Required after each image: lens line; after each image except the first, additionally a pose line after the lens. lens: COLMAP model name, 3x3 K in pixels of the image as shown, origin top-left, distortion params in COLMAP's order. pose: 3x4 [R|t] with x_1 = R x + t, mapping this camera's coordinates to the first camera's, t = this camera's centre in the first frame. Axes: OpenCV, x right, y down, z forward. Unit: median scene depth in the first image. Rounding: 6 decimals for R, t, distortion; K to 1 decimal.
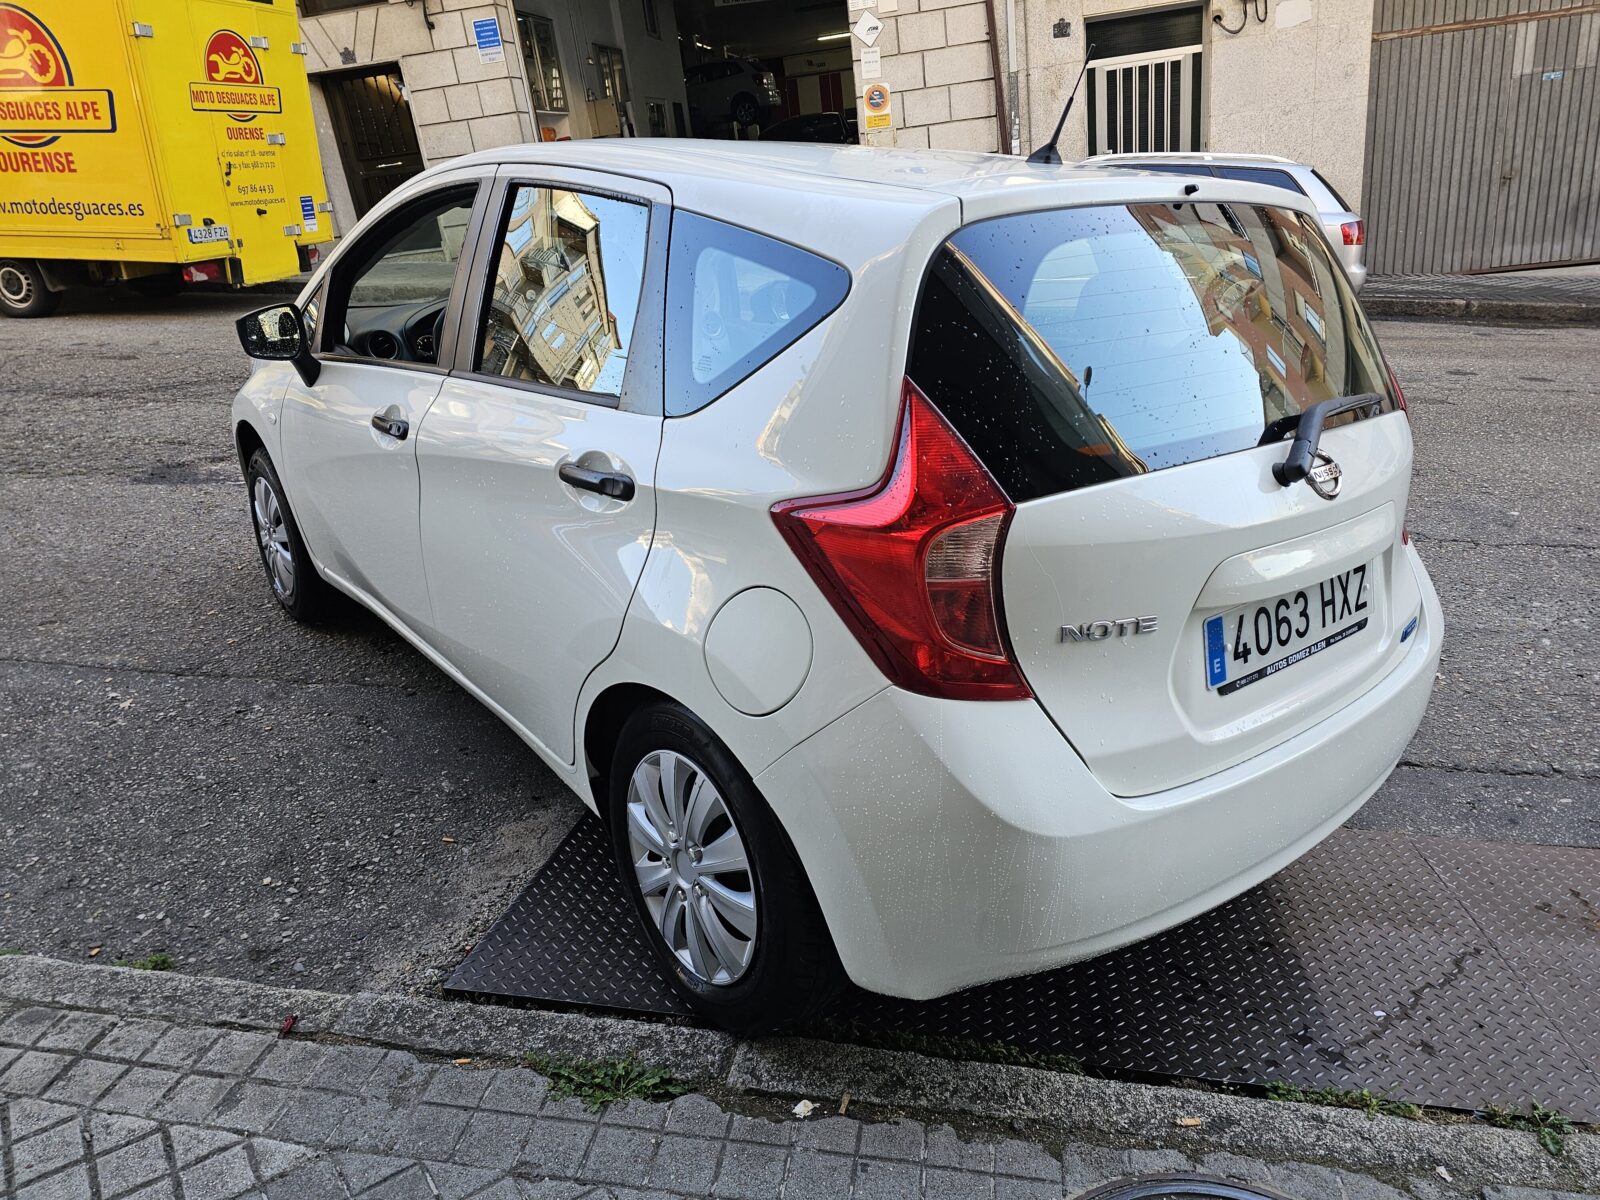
lens RADIAL K [[1072.9, 0, 812.4], [0, 1072.9, 594.3], [0, 0, 1]] dist [0.055793, -0.053410]
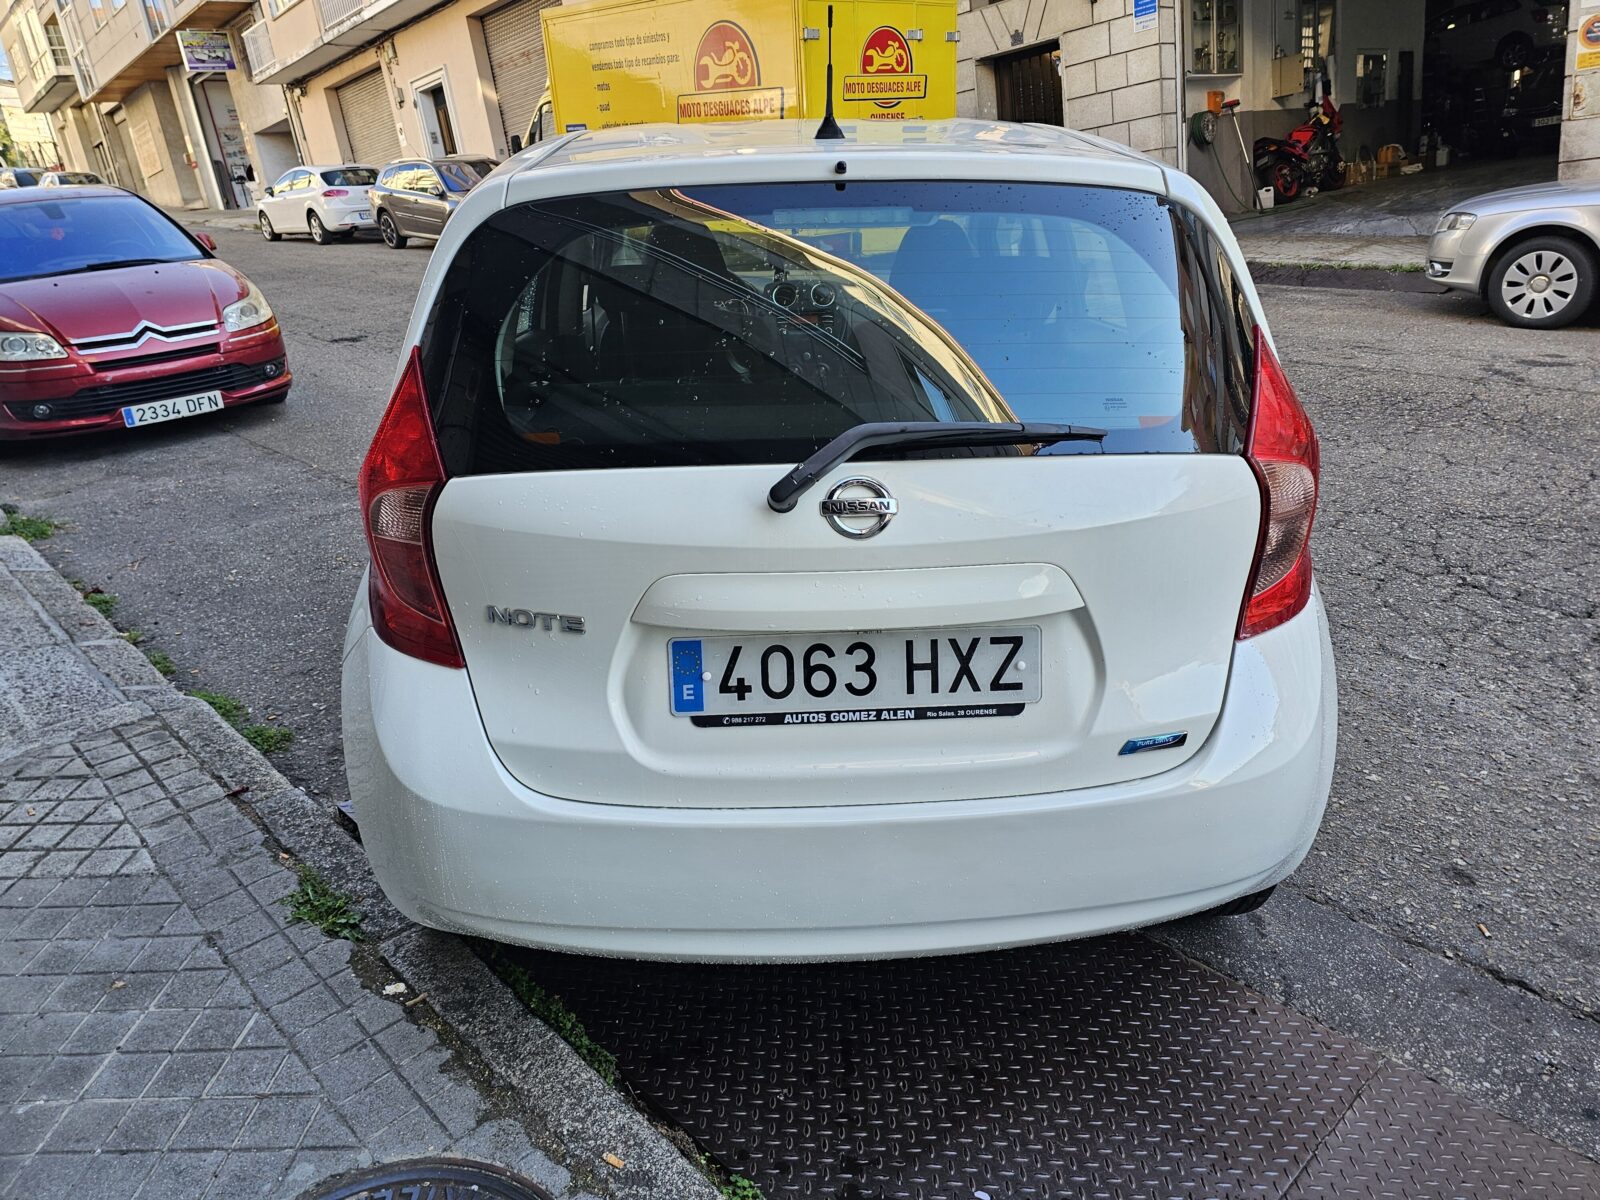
lens RADIAL K [[1080.8, 0, 820.1], [0, 1080.8, 571.0], [0, 0, 1]] dist [0.066183, -0.060169]
pose [[0.805516, 0.187476, -0.562137, 0.163486], [-0.185058, 0.980775, 0.061915, -0.019061], [0.562937, 0.054154, 0.824724, 0.050565]]
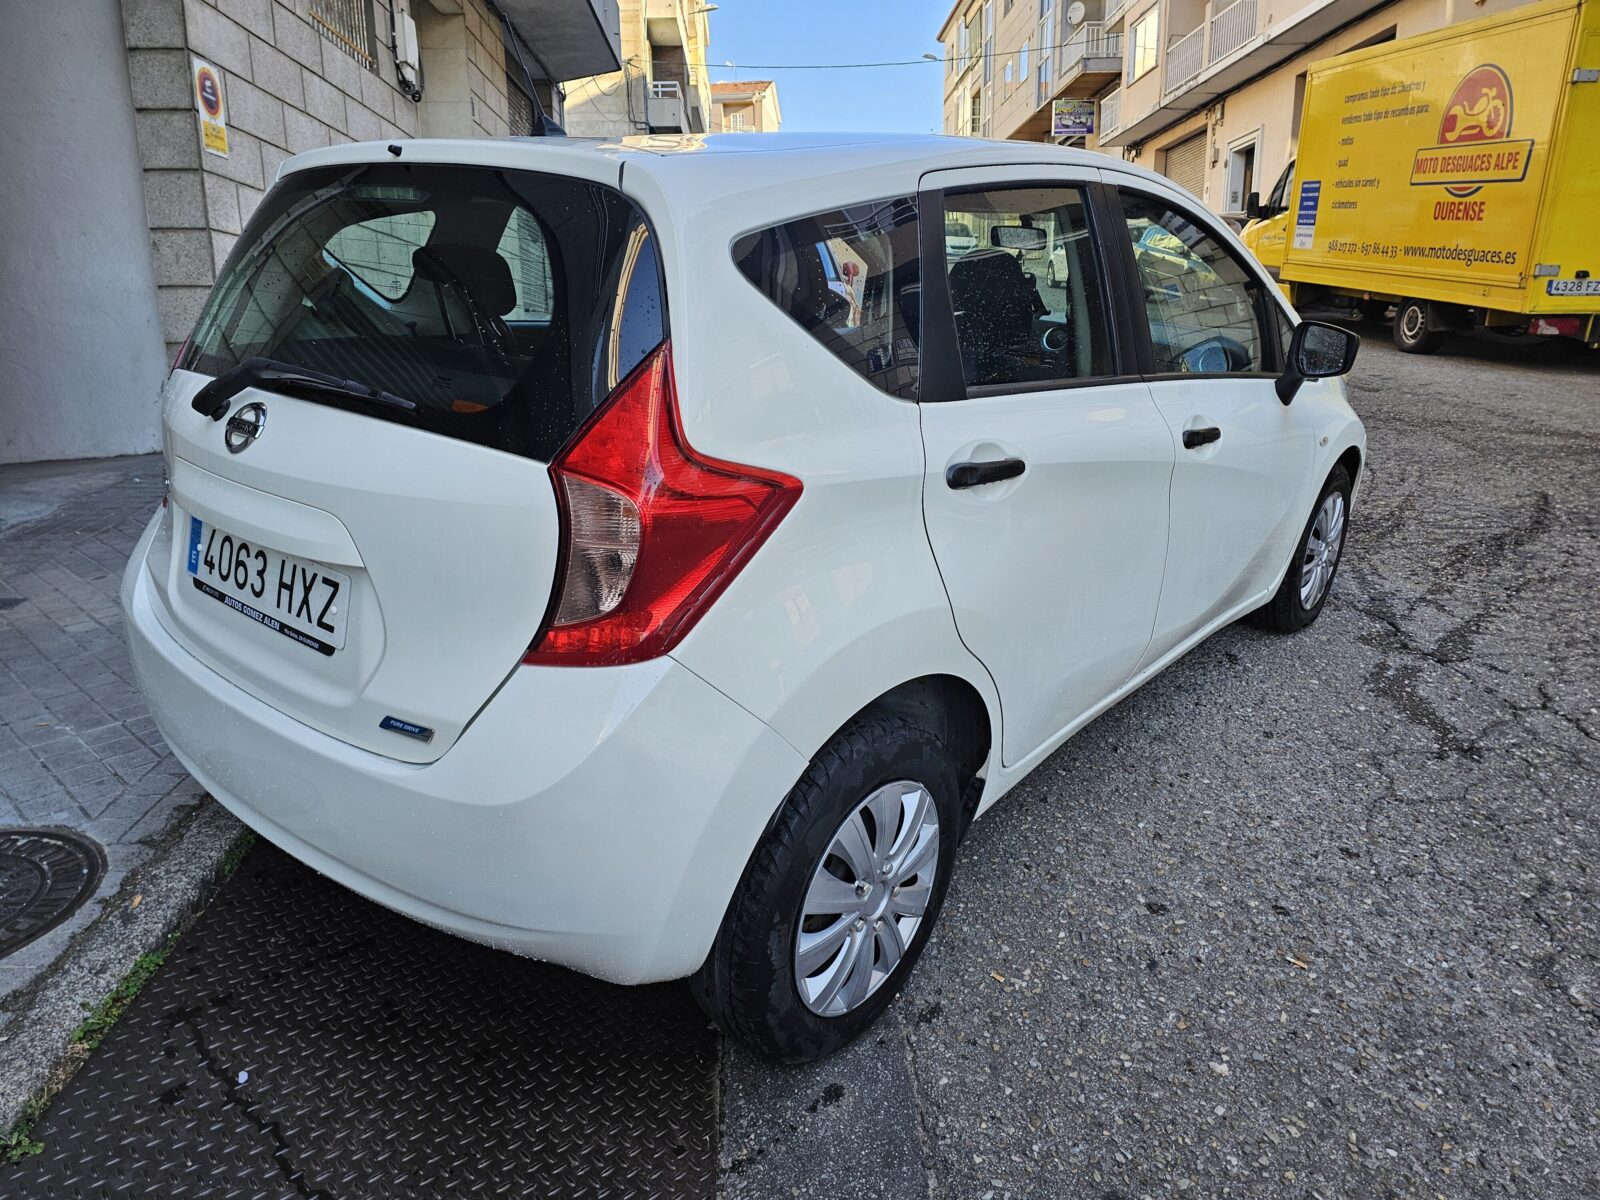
lens RADIAL K [[1072.9, 0, 812.4], [0, 1072.9, 594.3], [0, 0, 1]] dist [0.055793, -0.053410]
pose [[0.205074, 0.322389, -0.924127, 0.267767], [-0.373352, 0.898567, 0.230621, -0.068753], [0.904739, 0.297730, 0.304638, 0.212607]]
